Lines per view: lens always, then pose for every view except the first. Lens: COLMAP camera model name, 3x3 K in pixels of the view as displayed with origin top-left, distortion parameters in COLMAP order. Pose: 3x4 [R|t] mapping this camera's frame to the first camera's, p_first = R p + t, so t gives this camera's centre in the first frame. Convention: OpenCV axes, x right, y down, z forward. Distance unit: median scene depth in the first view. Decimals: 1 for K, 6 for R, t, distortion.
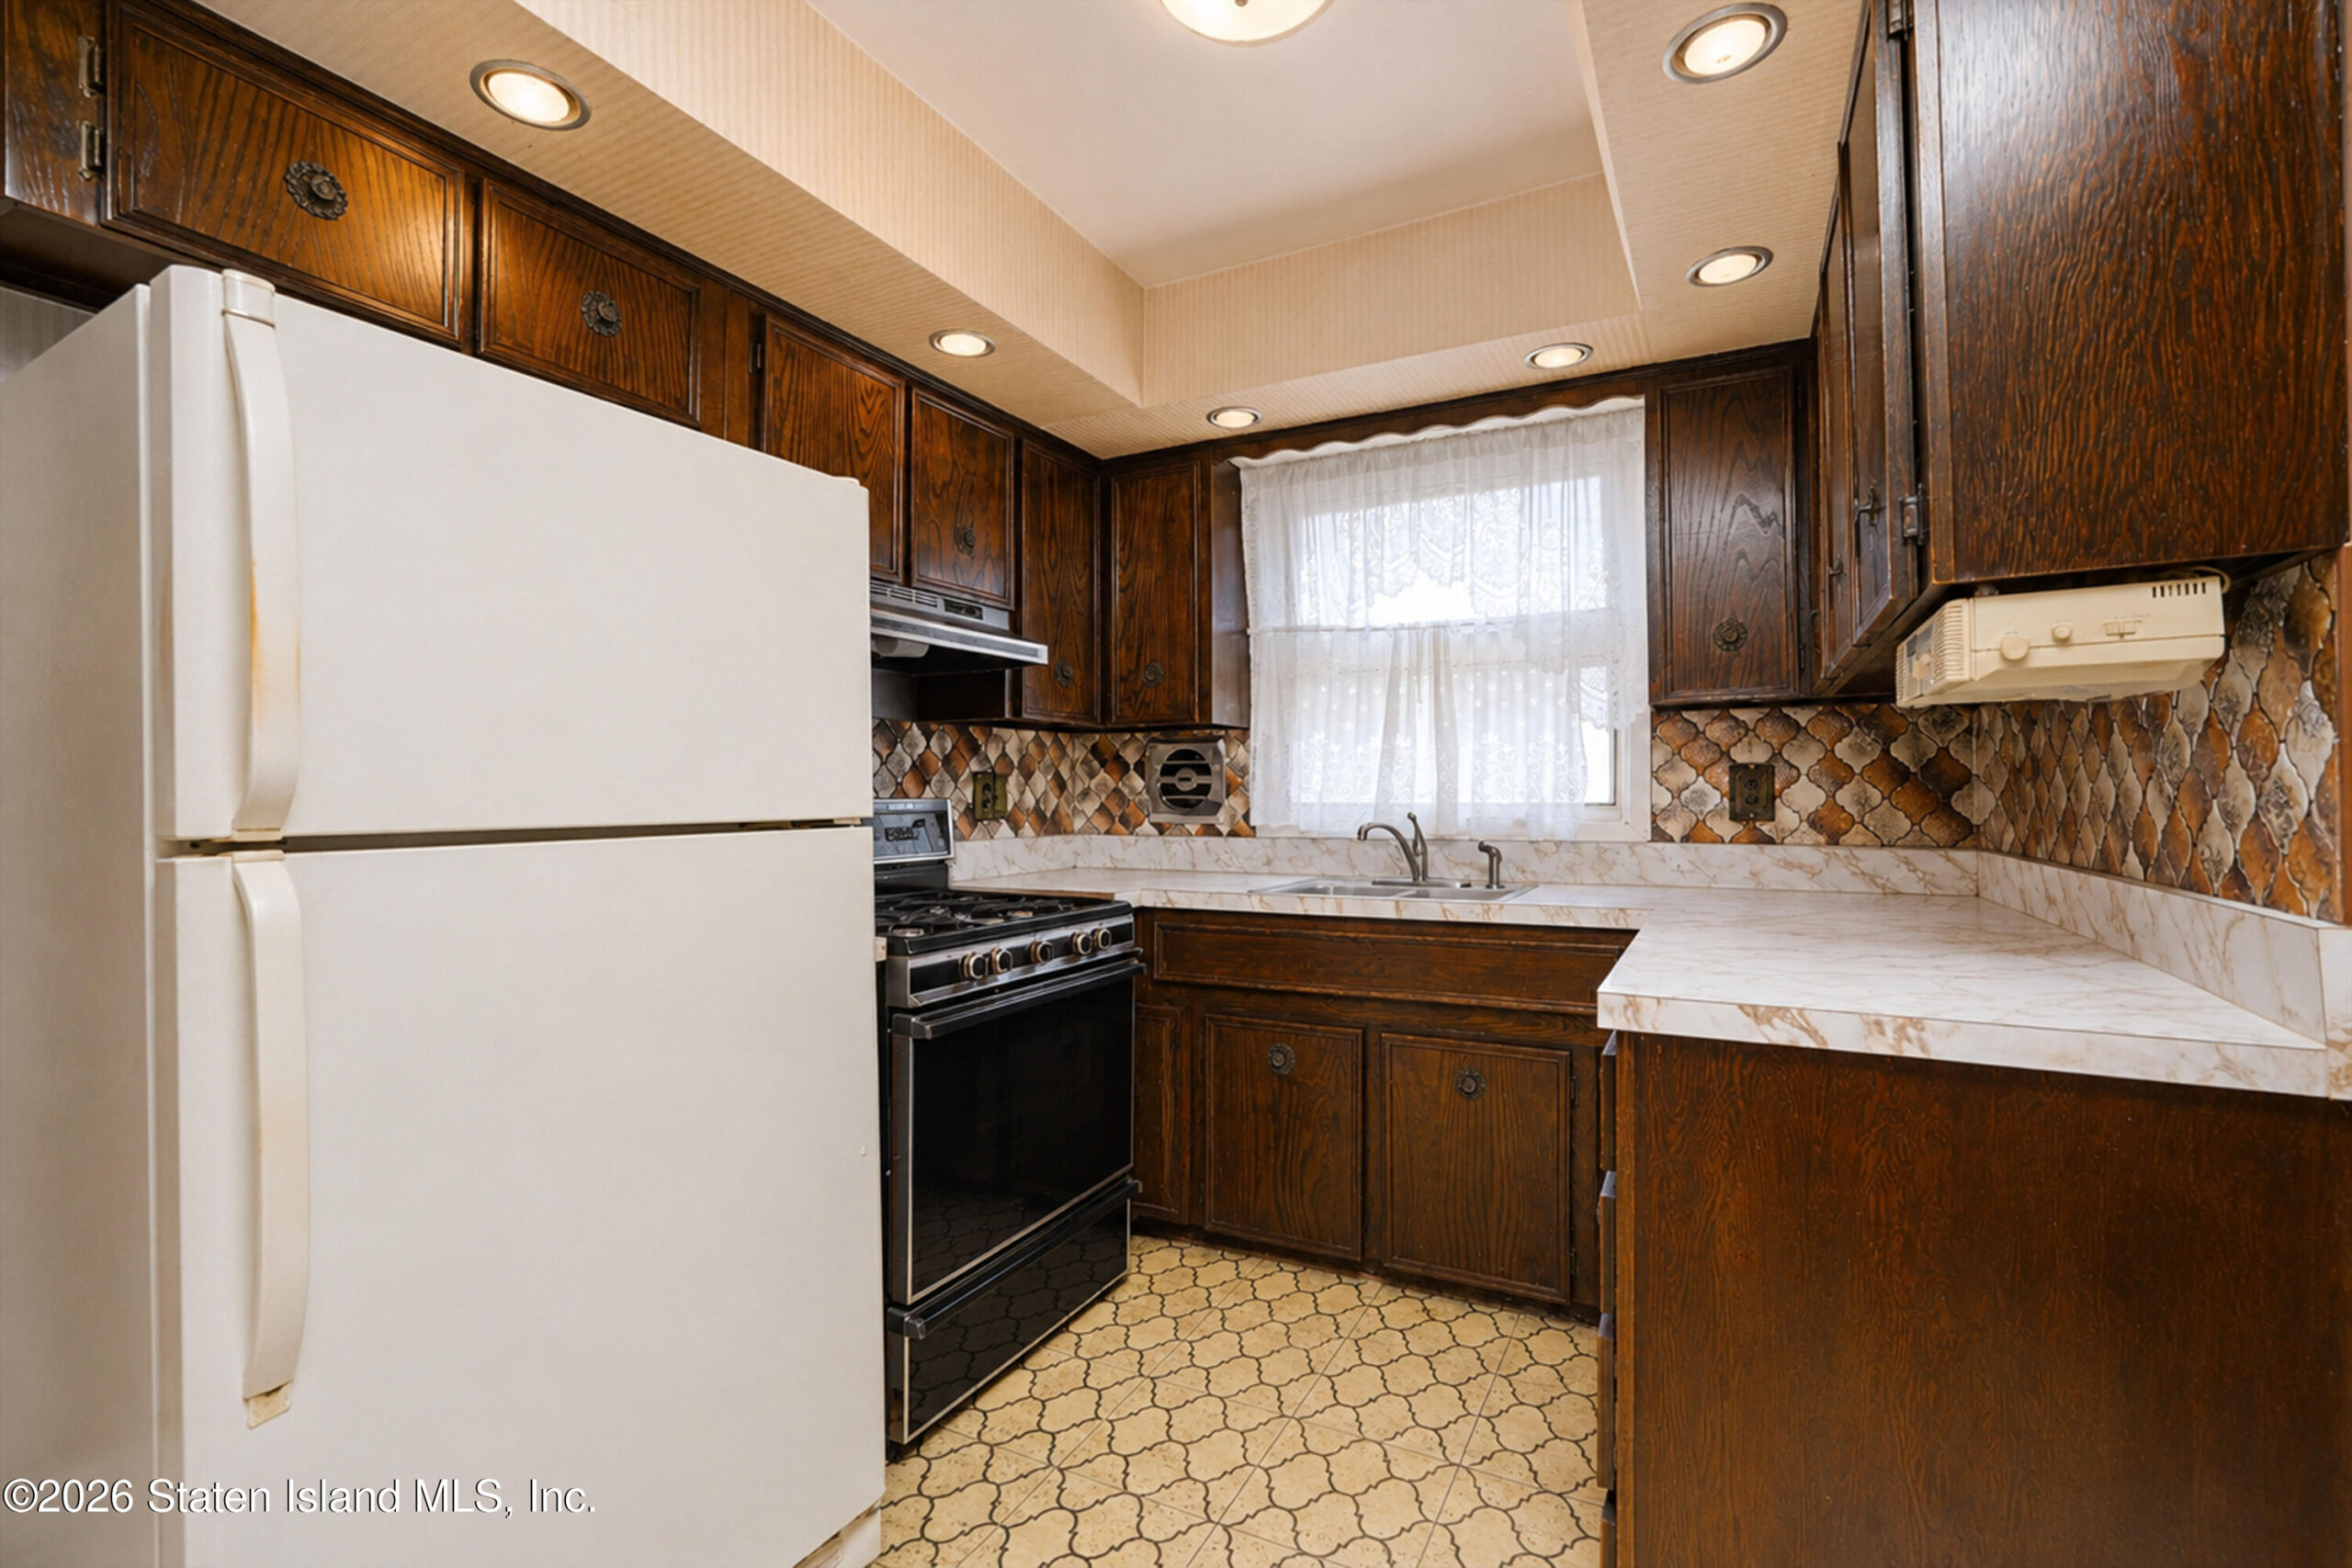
lens RADIAL K [[1068.6, 0, 1176.0], [0, 1068.6, 784.0], [0, 0, 1]] dist [0.021896, 0.000064]
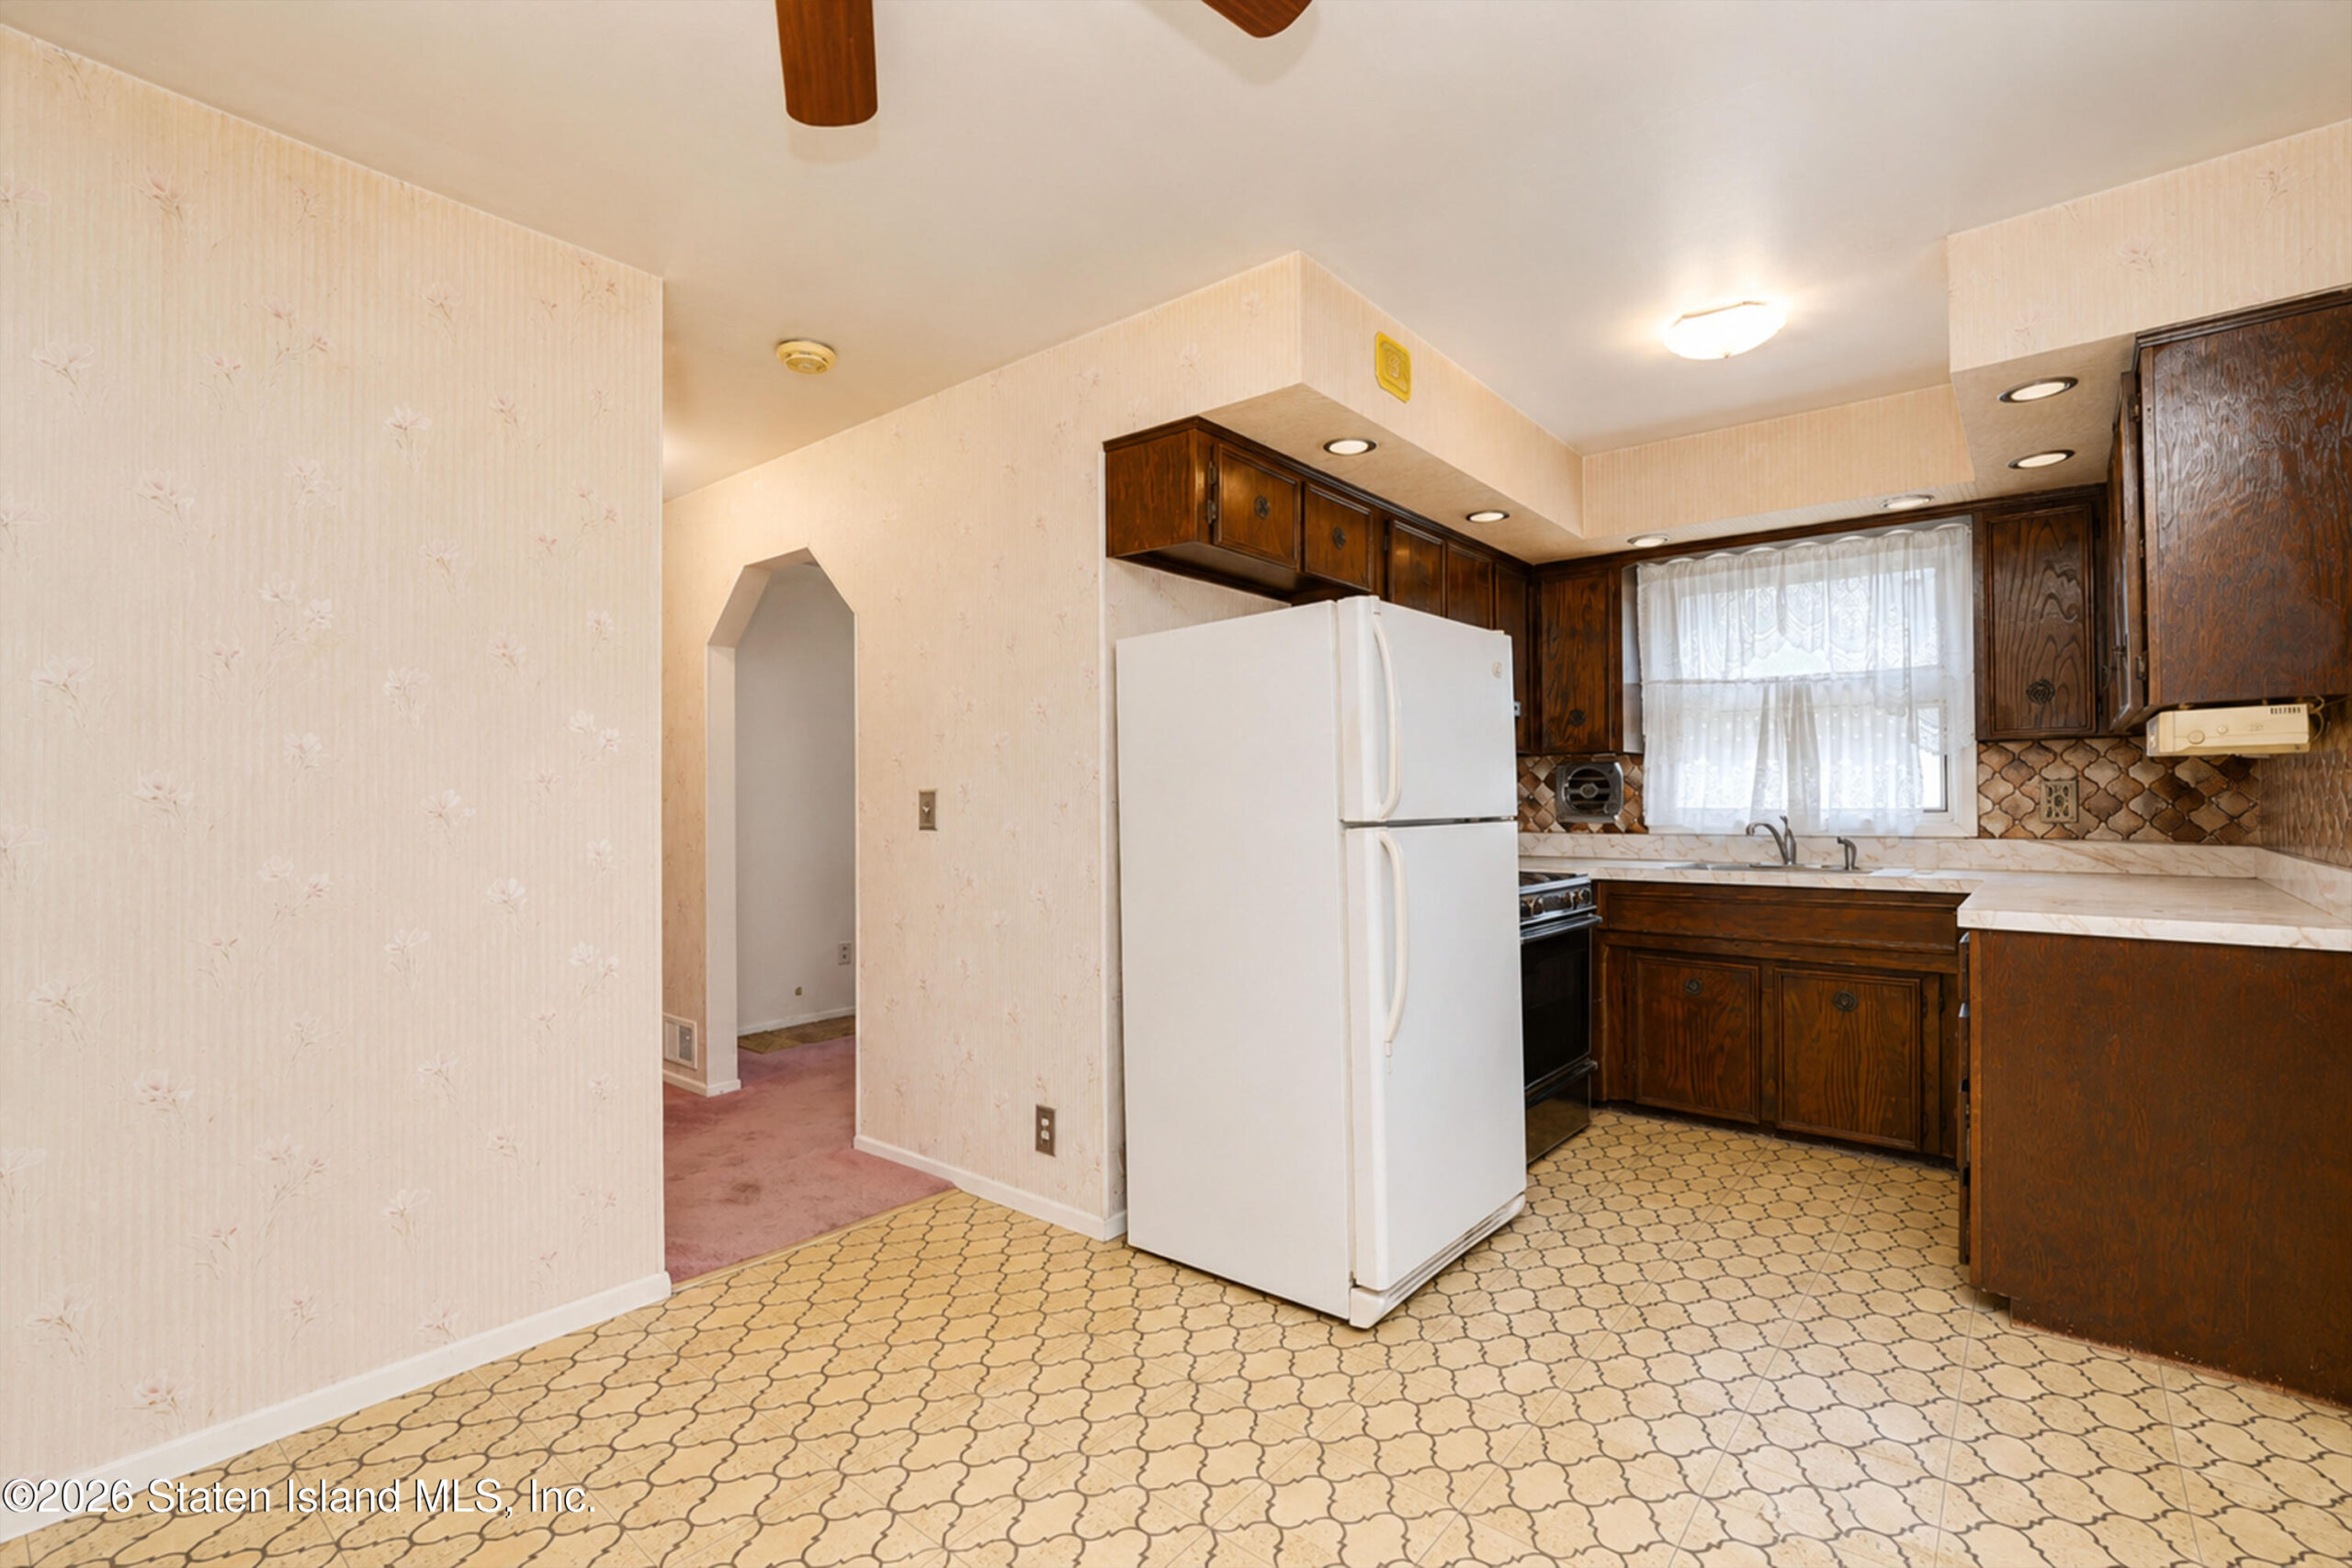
lens RADIAL K [[1066.6, 0, 1176.0], [0, 1066.6, 784.0], [0, 0, 1]] dist [0.000294, 0.000102]
pose [[0.977860, -0.002137, -0.209247, -0.258760], [0.001457, 0.999993, -0.003403, -0.010551], [0.209253, 0.003023, 0.977857, -0.518343]]
